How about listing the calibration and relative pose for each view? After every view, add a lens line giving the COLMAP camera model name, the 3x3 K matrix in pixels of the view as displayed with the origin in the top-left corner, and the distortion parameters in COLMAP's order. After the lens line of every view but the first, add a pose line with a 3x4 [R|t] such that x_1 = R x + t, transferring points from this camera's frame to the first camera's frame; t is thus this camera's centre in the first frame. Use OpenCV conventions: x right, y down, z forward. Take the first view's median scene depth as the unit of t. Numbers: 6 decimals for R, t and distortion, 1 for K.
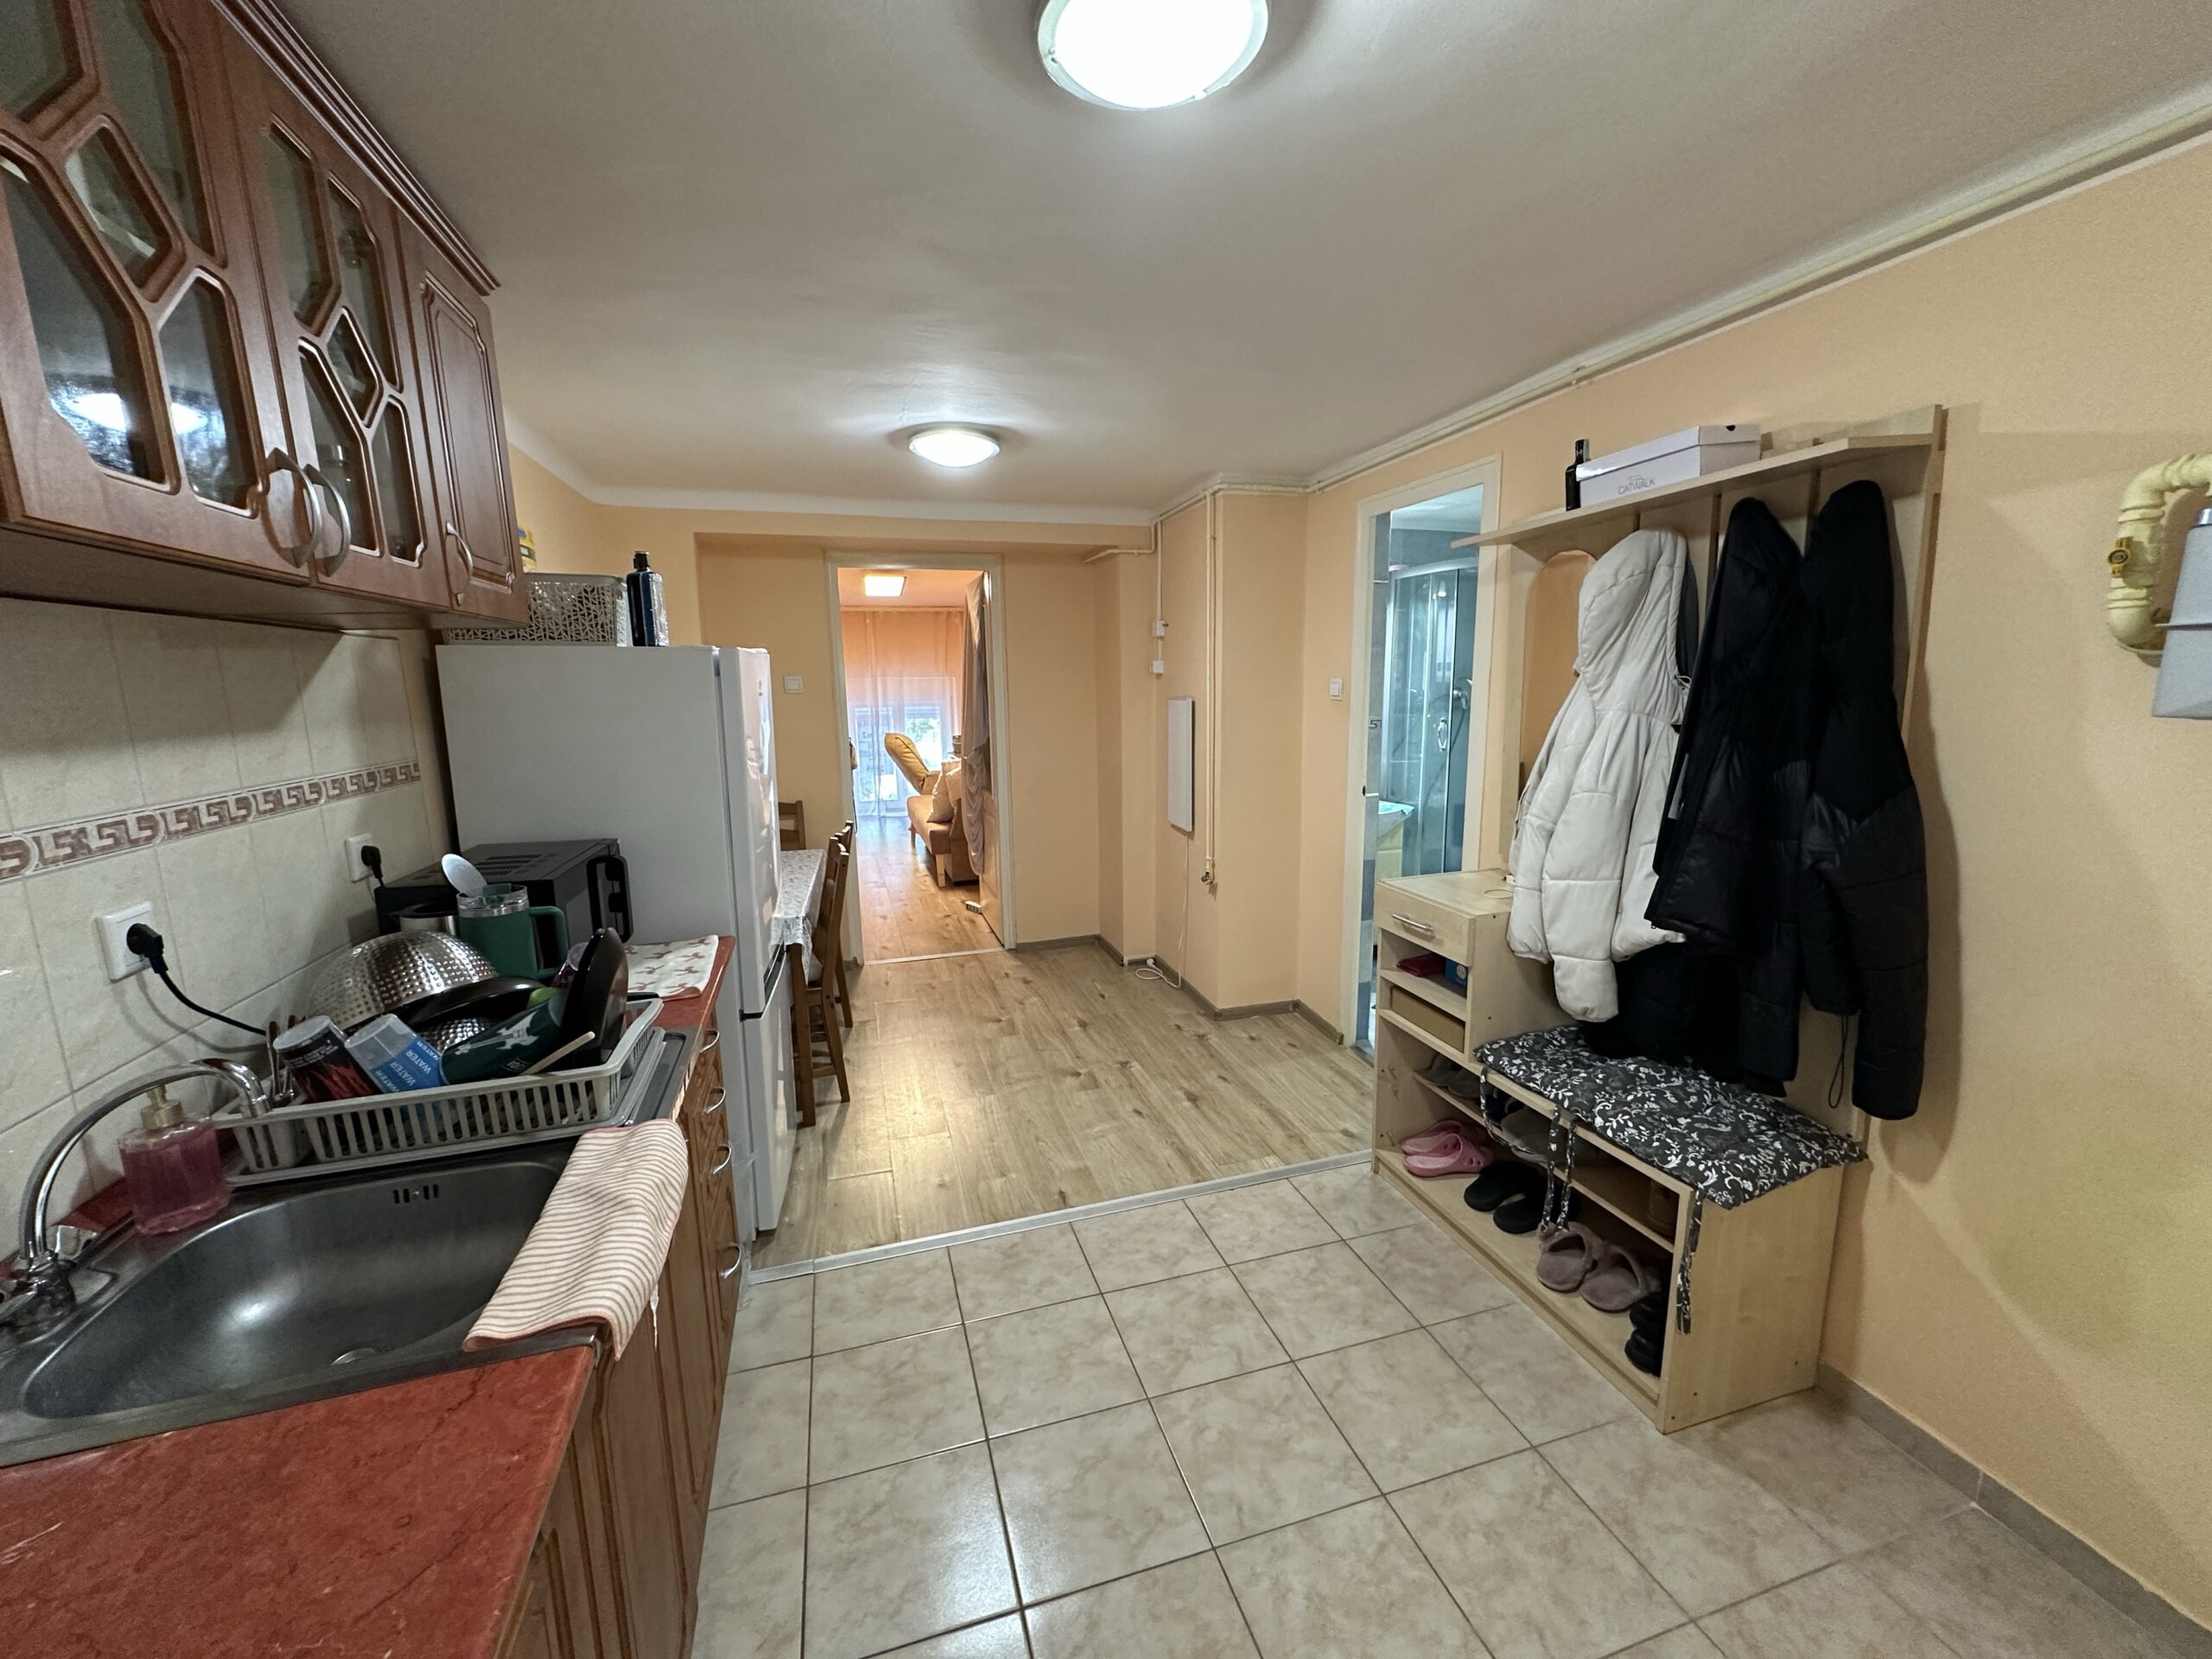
lens RADIAL K [[881.8, 0, 1106.4], [0, 881.8, 832.2], [0, 0, 1]] dist [-0.000465, -0.000176]
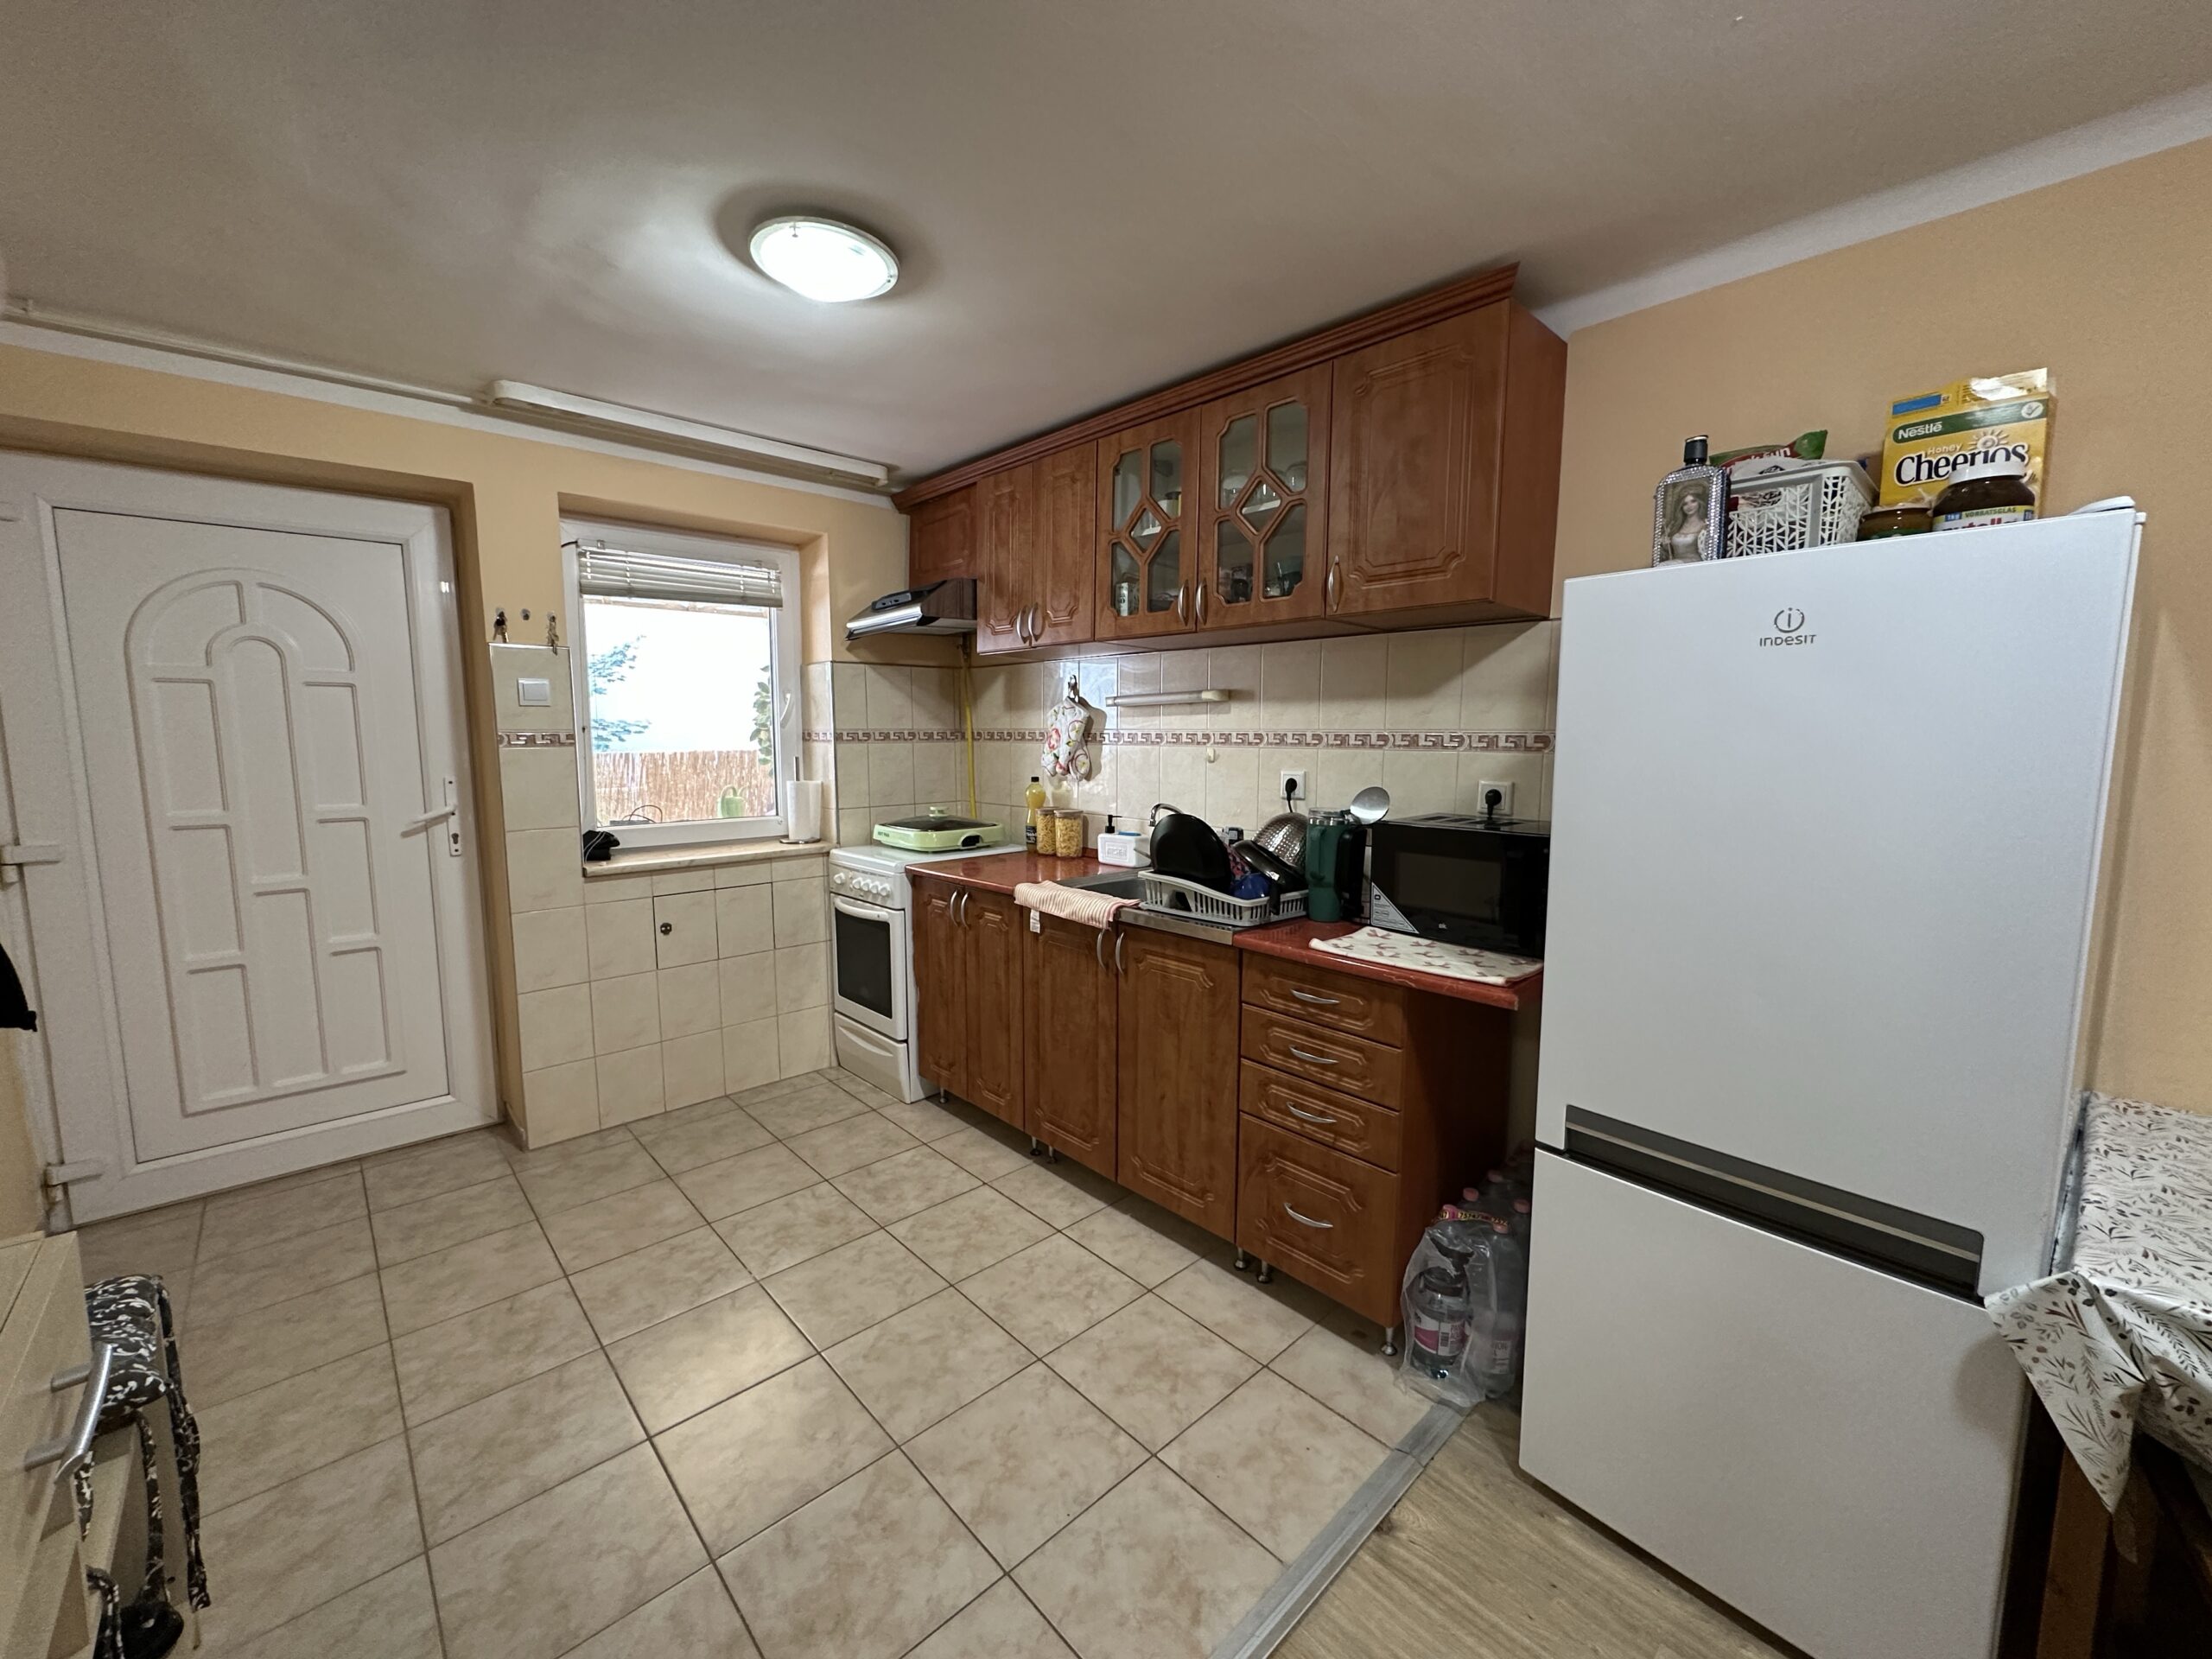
lens RADIAL K [[881.8, 0, 1104.2], [0, 881.8, 826.8], [0, 0, 1]] dist [-0.000465, -0.000176]
pose [[-0.900501, 0.060242, -0.430660, 0.175539], [-0.063445, 0.961559, 0.267169, -0.183259], [0.430200, 0.267909, -0.862063, 1.435652]]
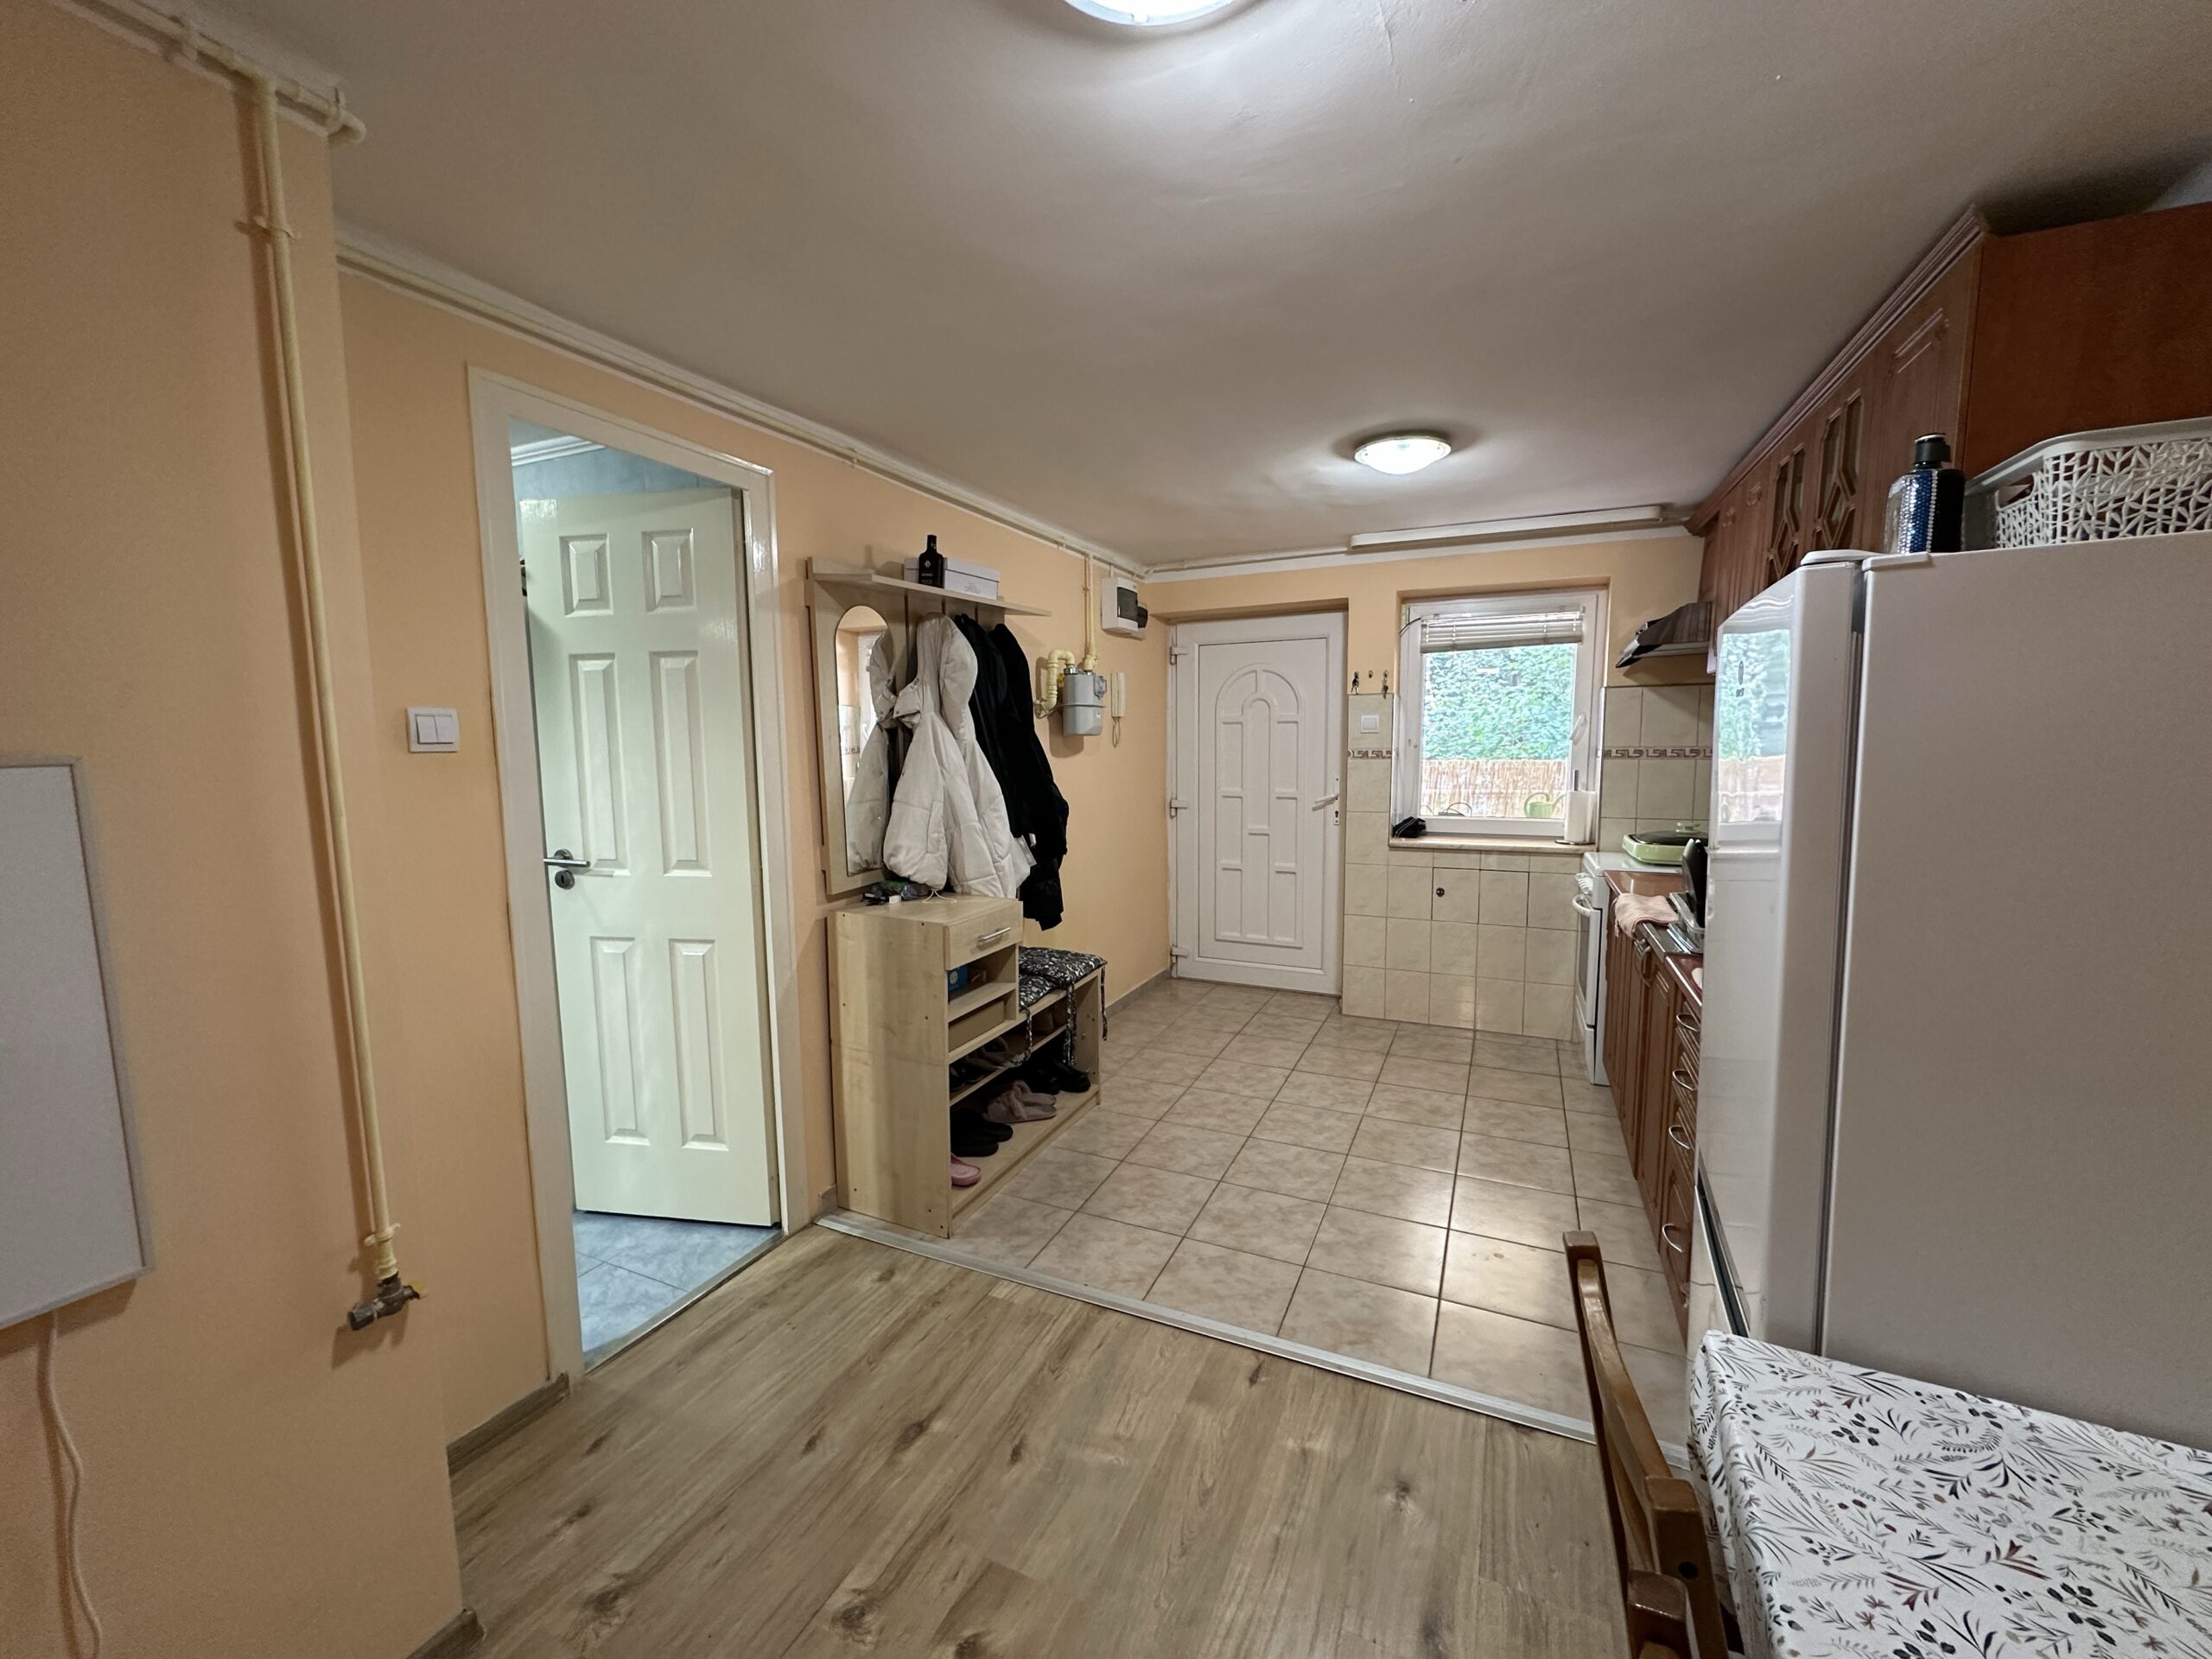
lens RADIAL K [[881.8, 0, 1102.4], [0, 881.8, 829.0], [0, 0, 1]] dist [-0.000465, -0.000176]
pose [[-0.743983, -0.050787, 0.666266, -0.514010], [0.133746, 0.965611, 0.222952, -0.269864], [-0.654676, 0.254983, -0.711606, 1.788092]]
